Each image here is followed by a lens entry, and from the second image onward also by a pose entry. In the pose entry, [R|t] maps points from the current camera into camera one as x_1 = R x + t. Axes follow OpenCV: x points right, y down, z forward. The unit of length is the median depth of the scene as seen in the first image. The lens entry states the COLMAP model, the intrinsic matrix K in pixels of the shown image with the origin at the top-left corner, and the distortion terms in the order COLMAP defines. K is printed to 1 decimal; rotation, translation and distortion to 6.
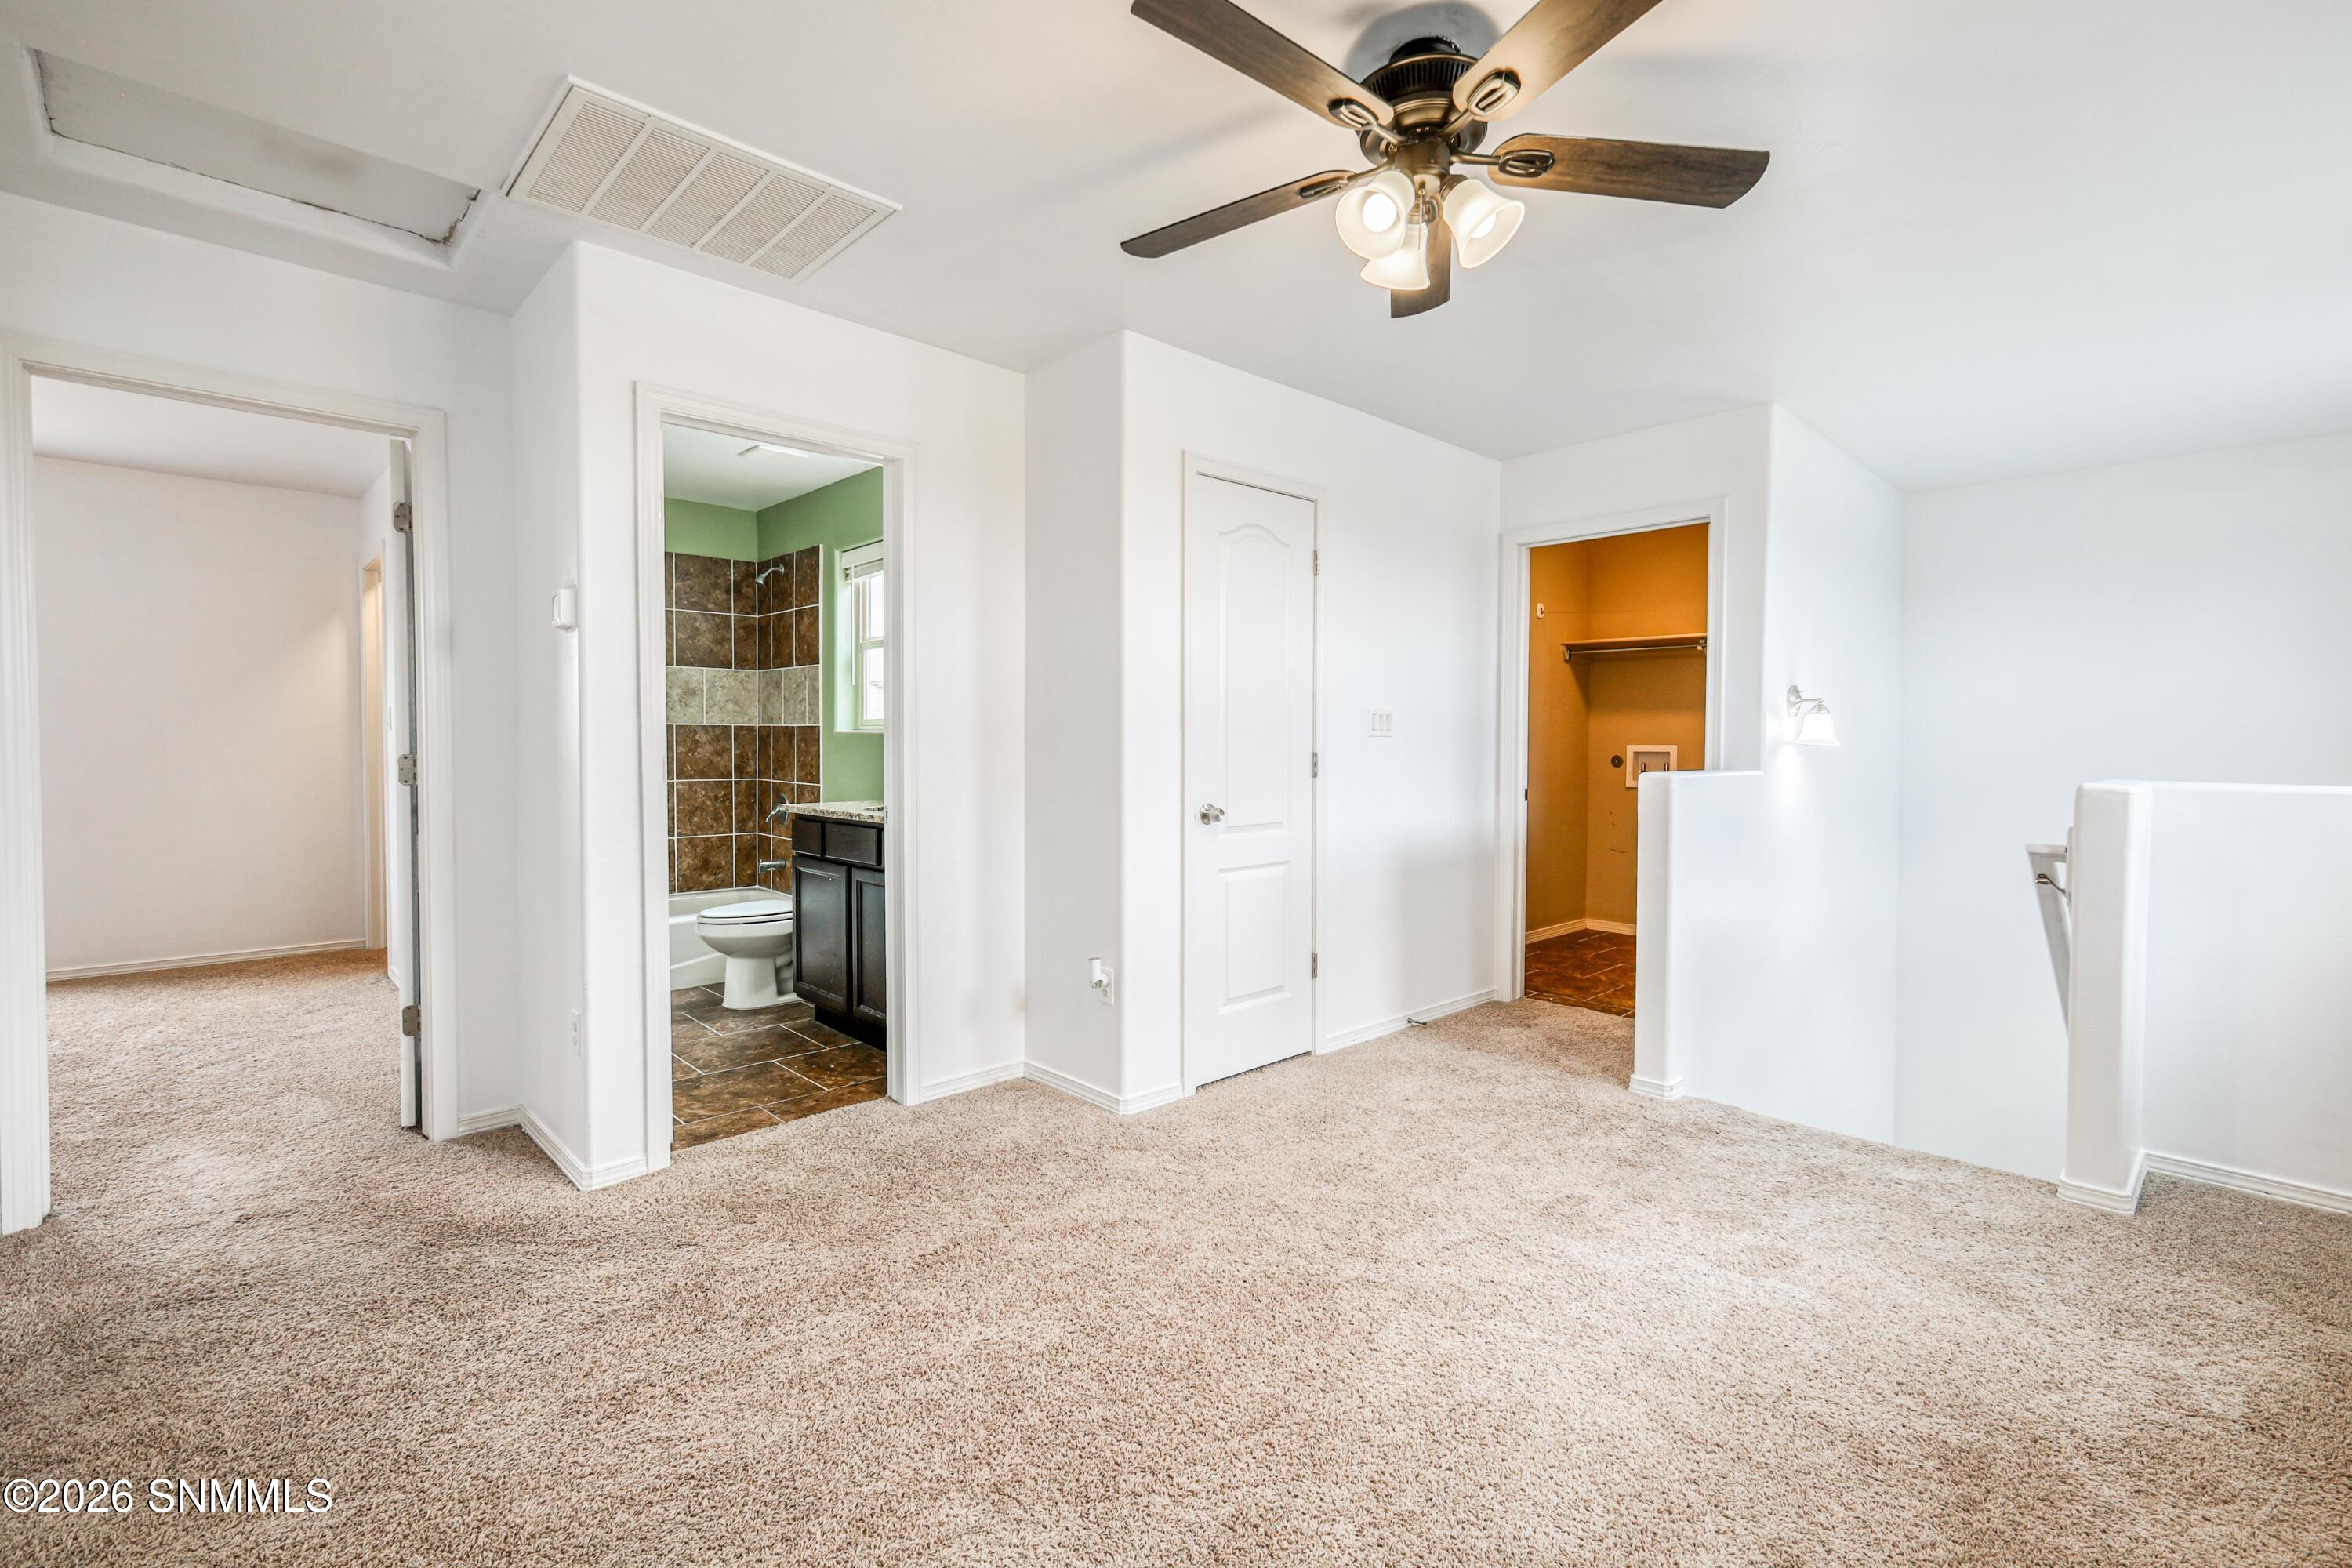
lens RADIAL K [[1046.0, 0, 1153.0], [0, 1046.0, 775.3], [0, 0, 1]] dist [0.002952, -0.000213]
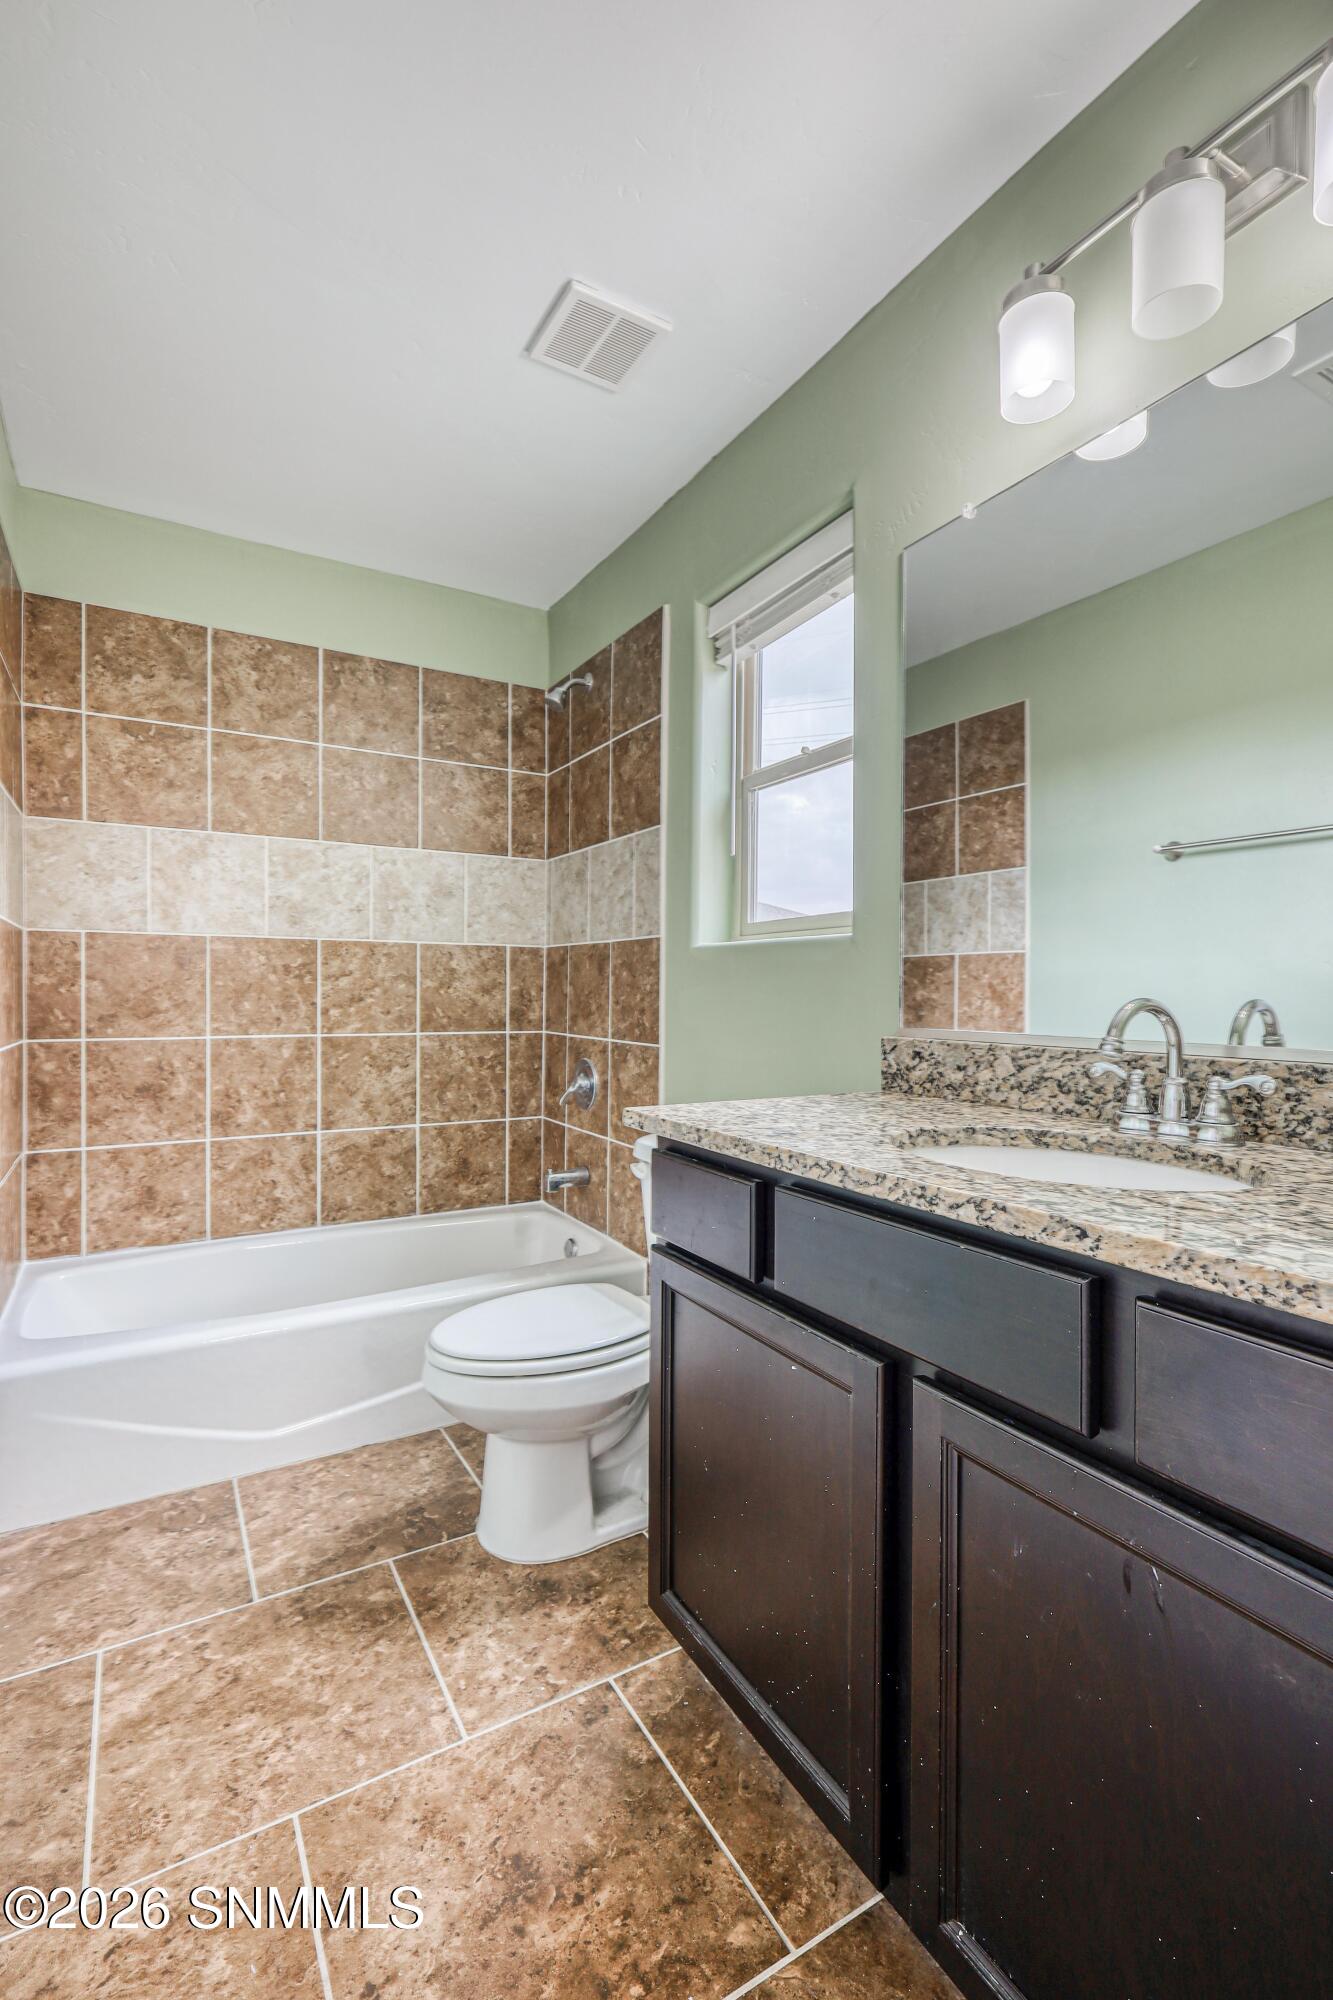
lens RADIAL K [[889.4, 0, 672.7], [0, 889.4, 974.3], [0, 0, 1]] dist [0.002952, -0.000213]
pose [[0.980314, -0.004302, -0.197397, -0.207468], [-0.005931, 0.998670, -0.051223, -0.004142], [0.197354, 0.051385, 0.978985, 0.517248]]
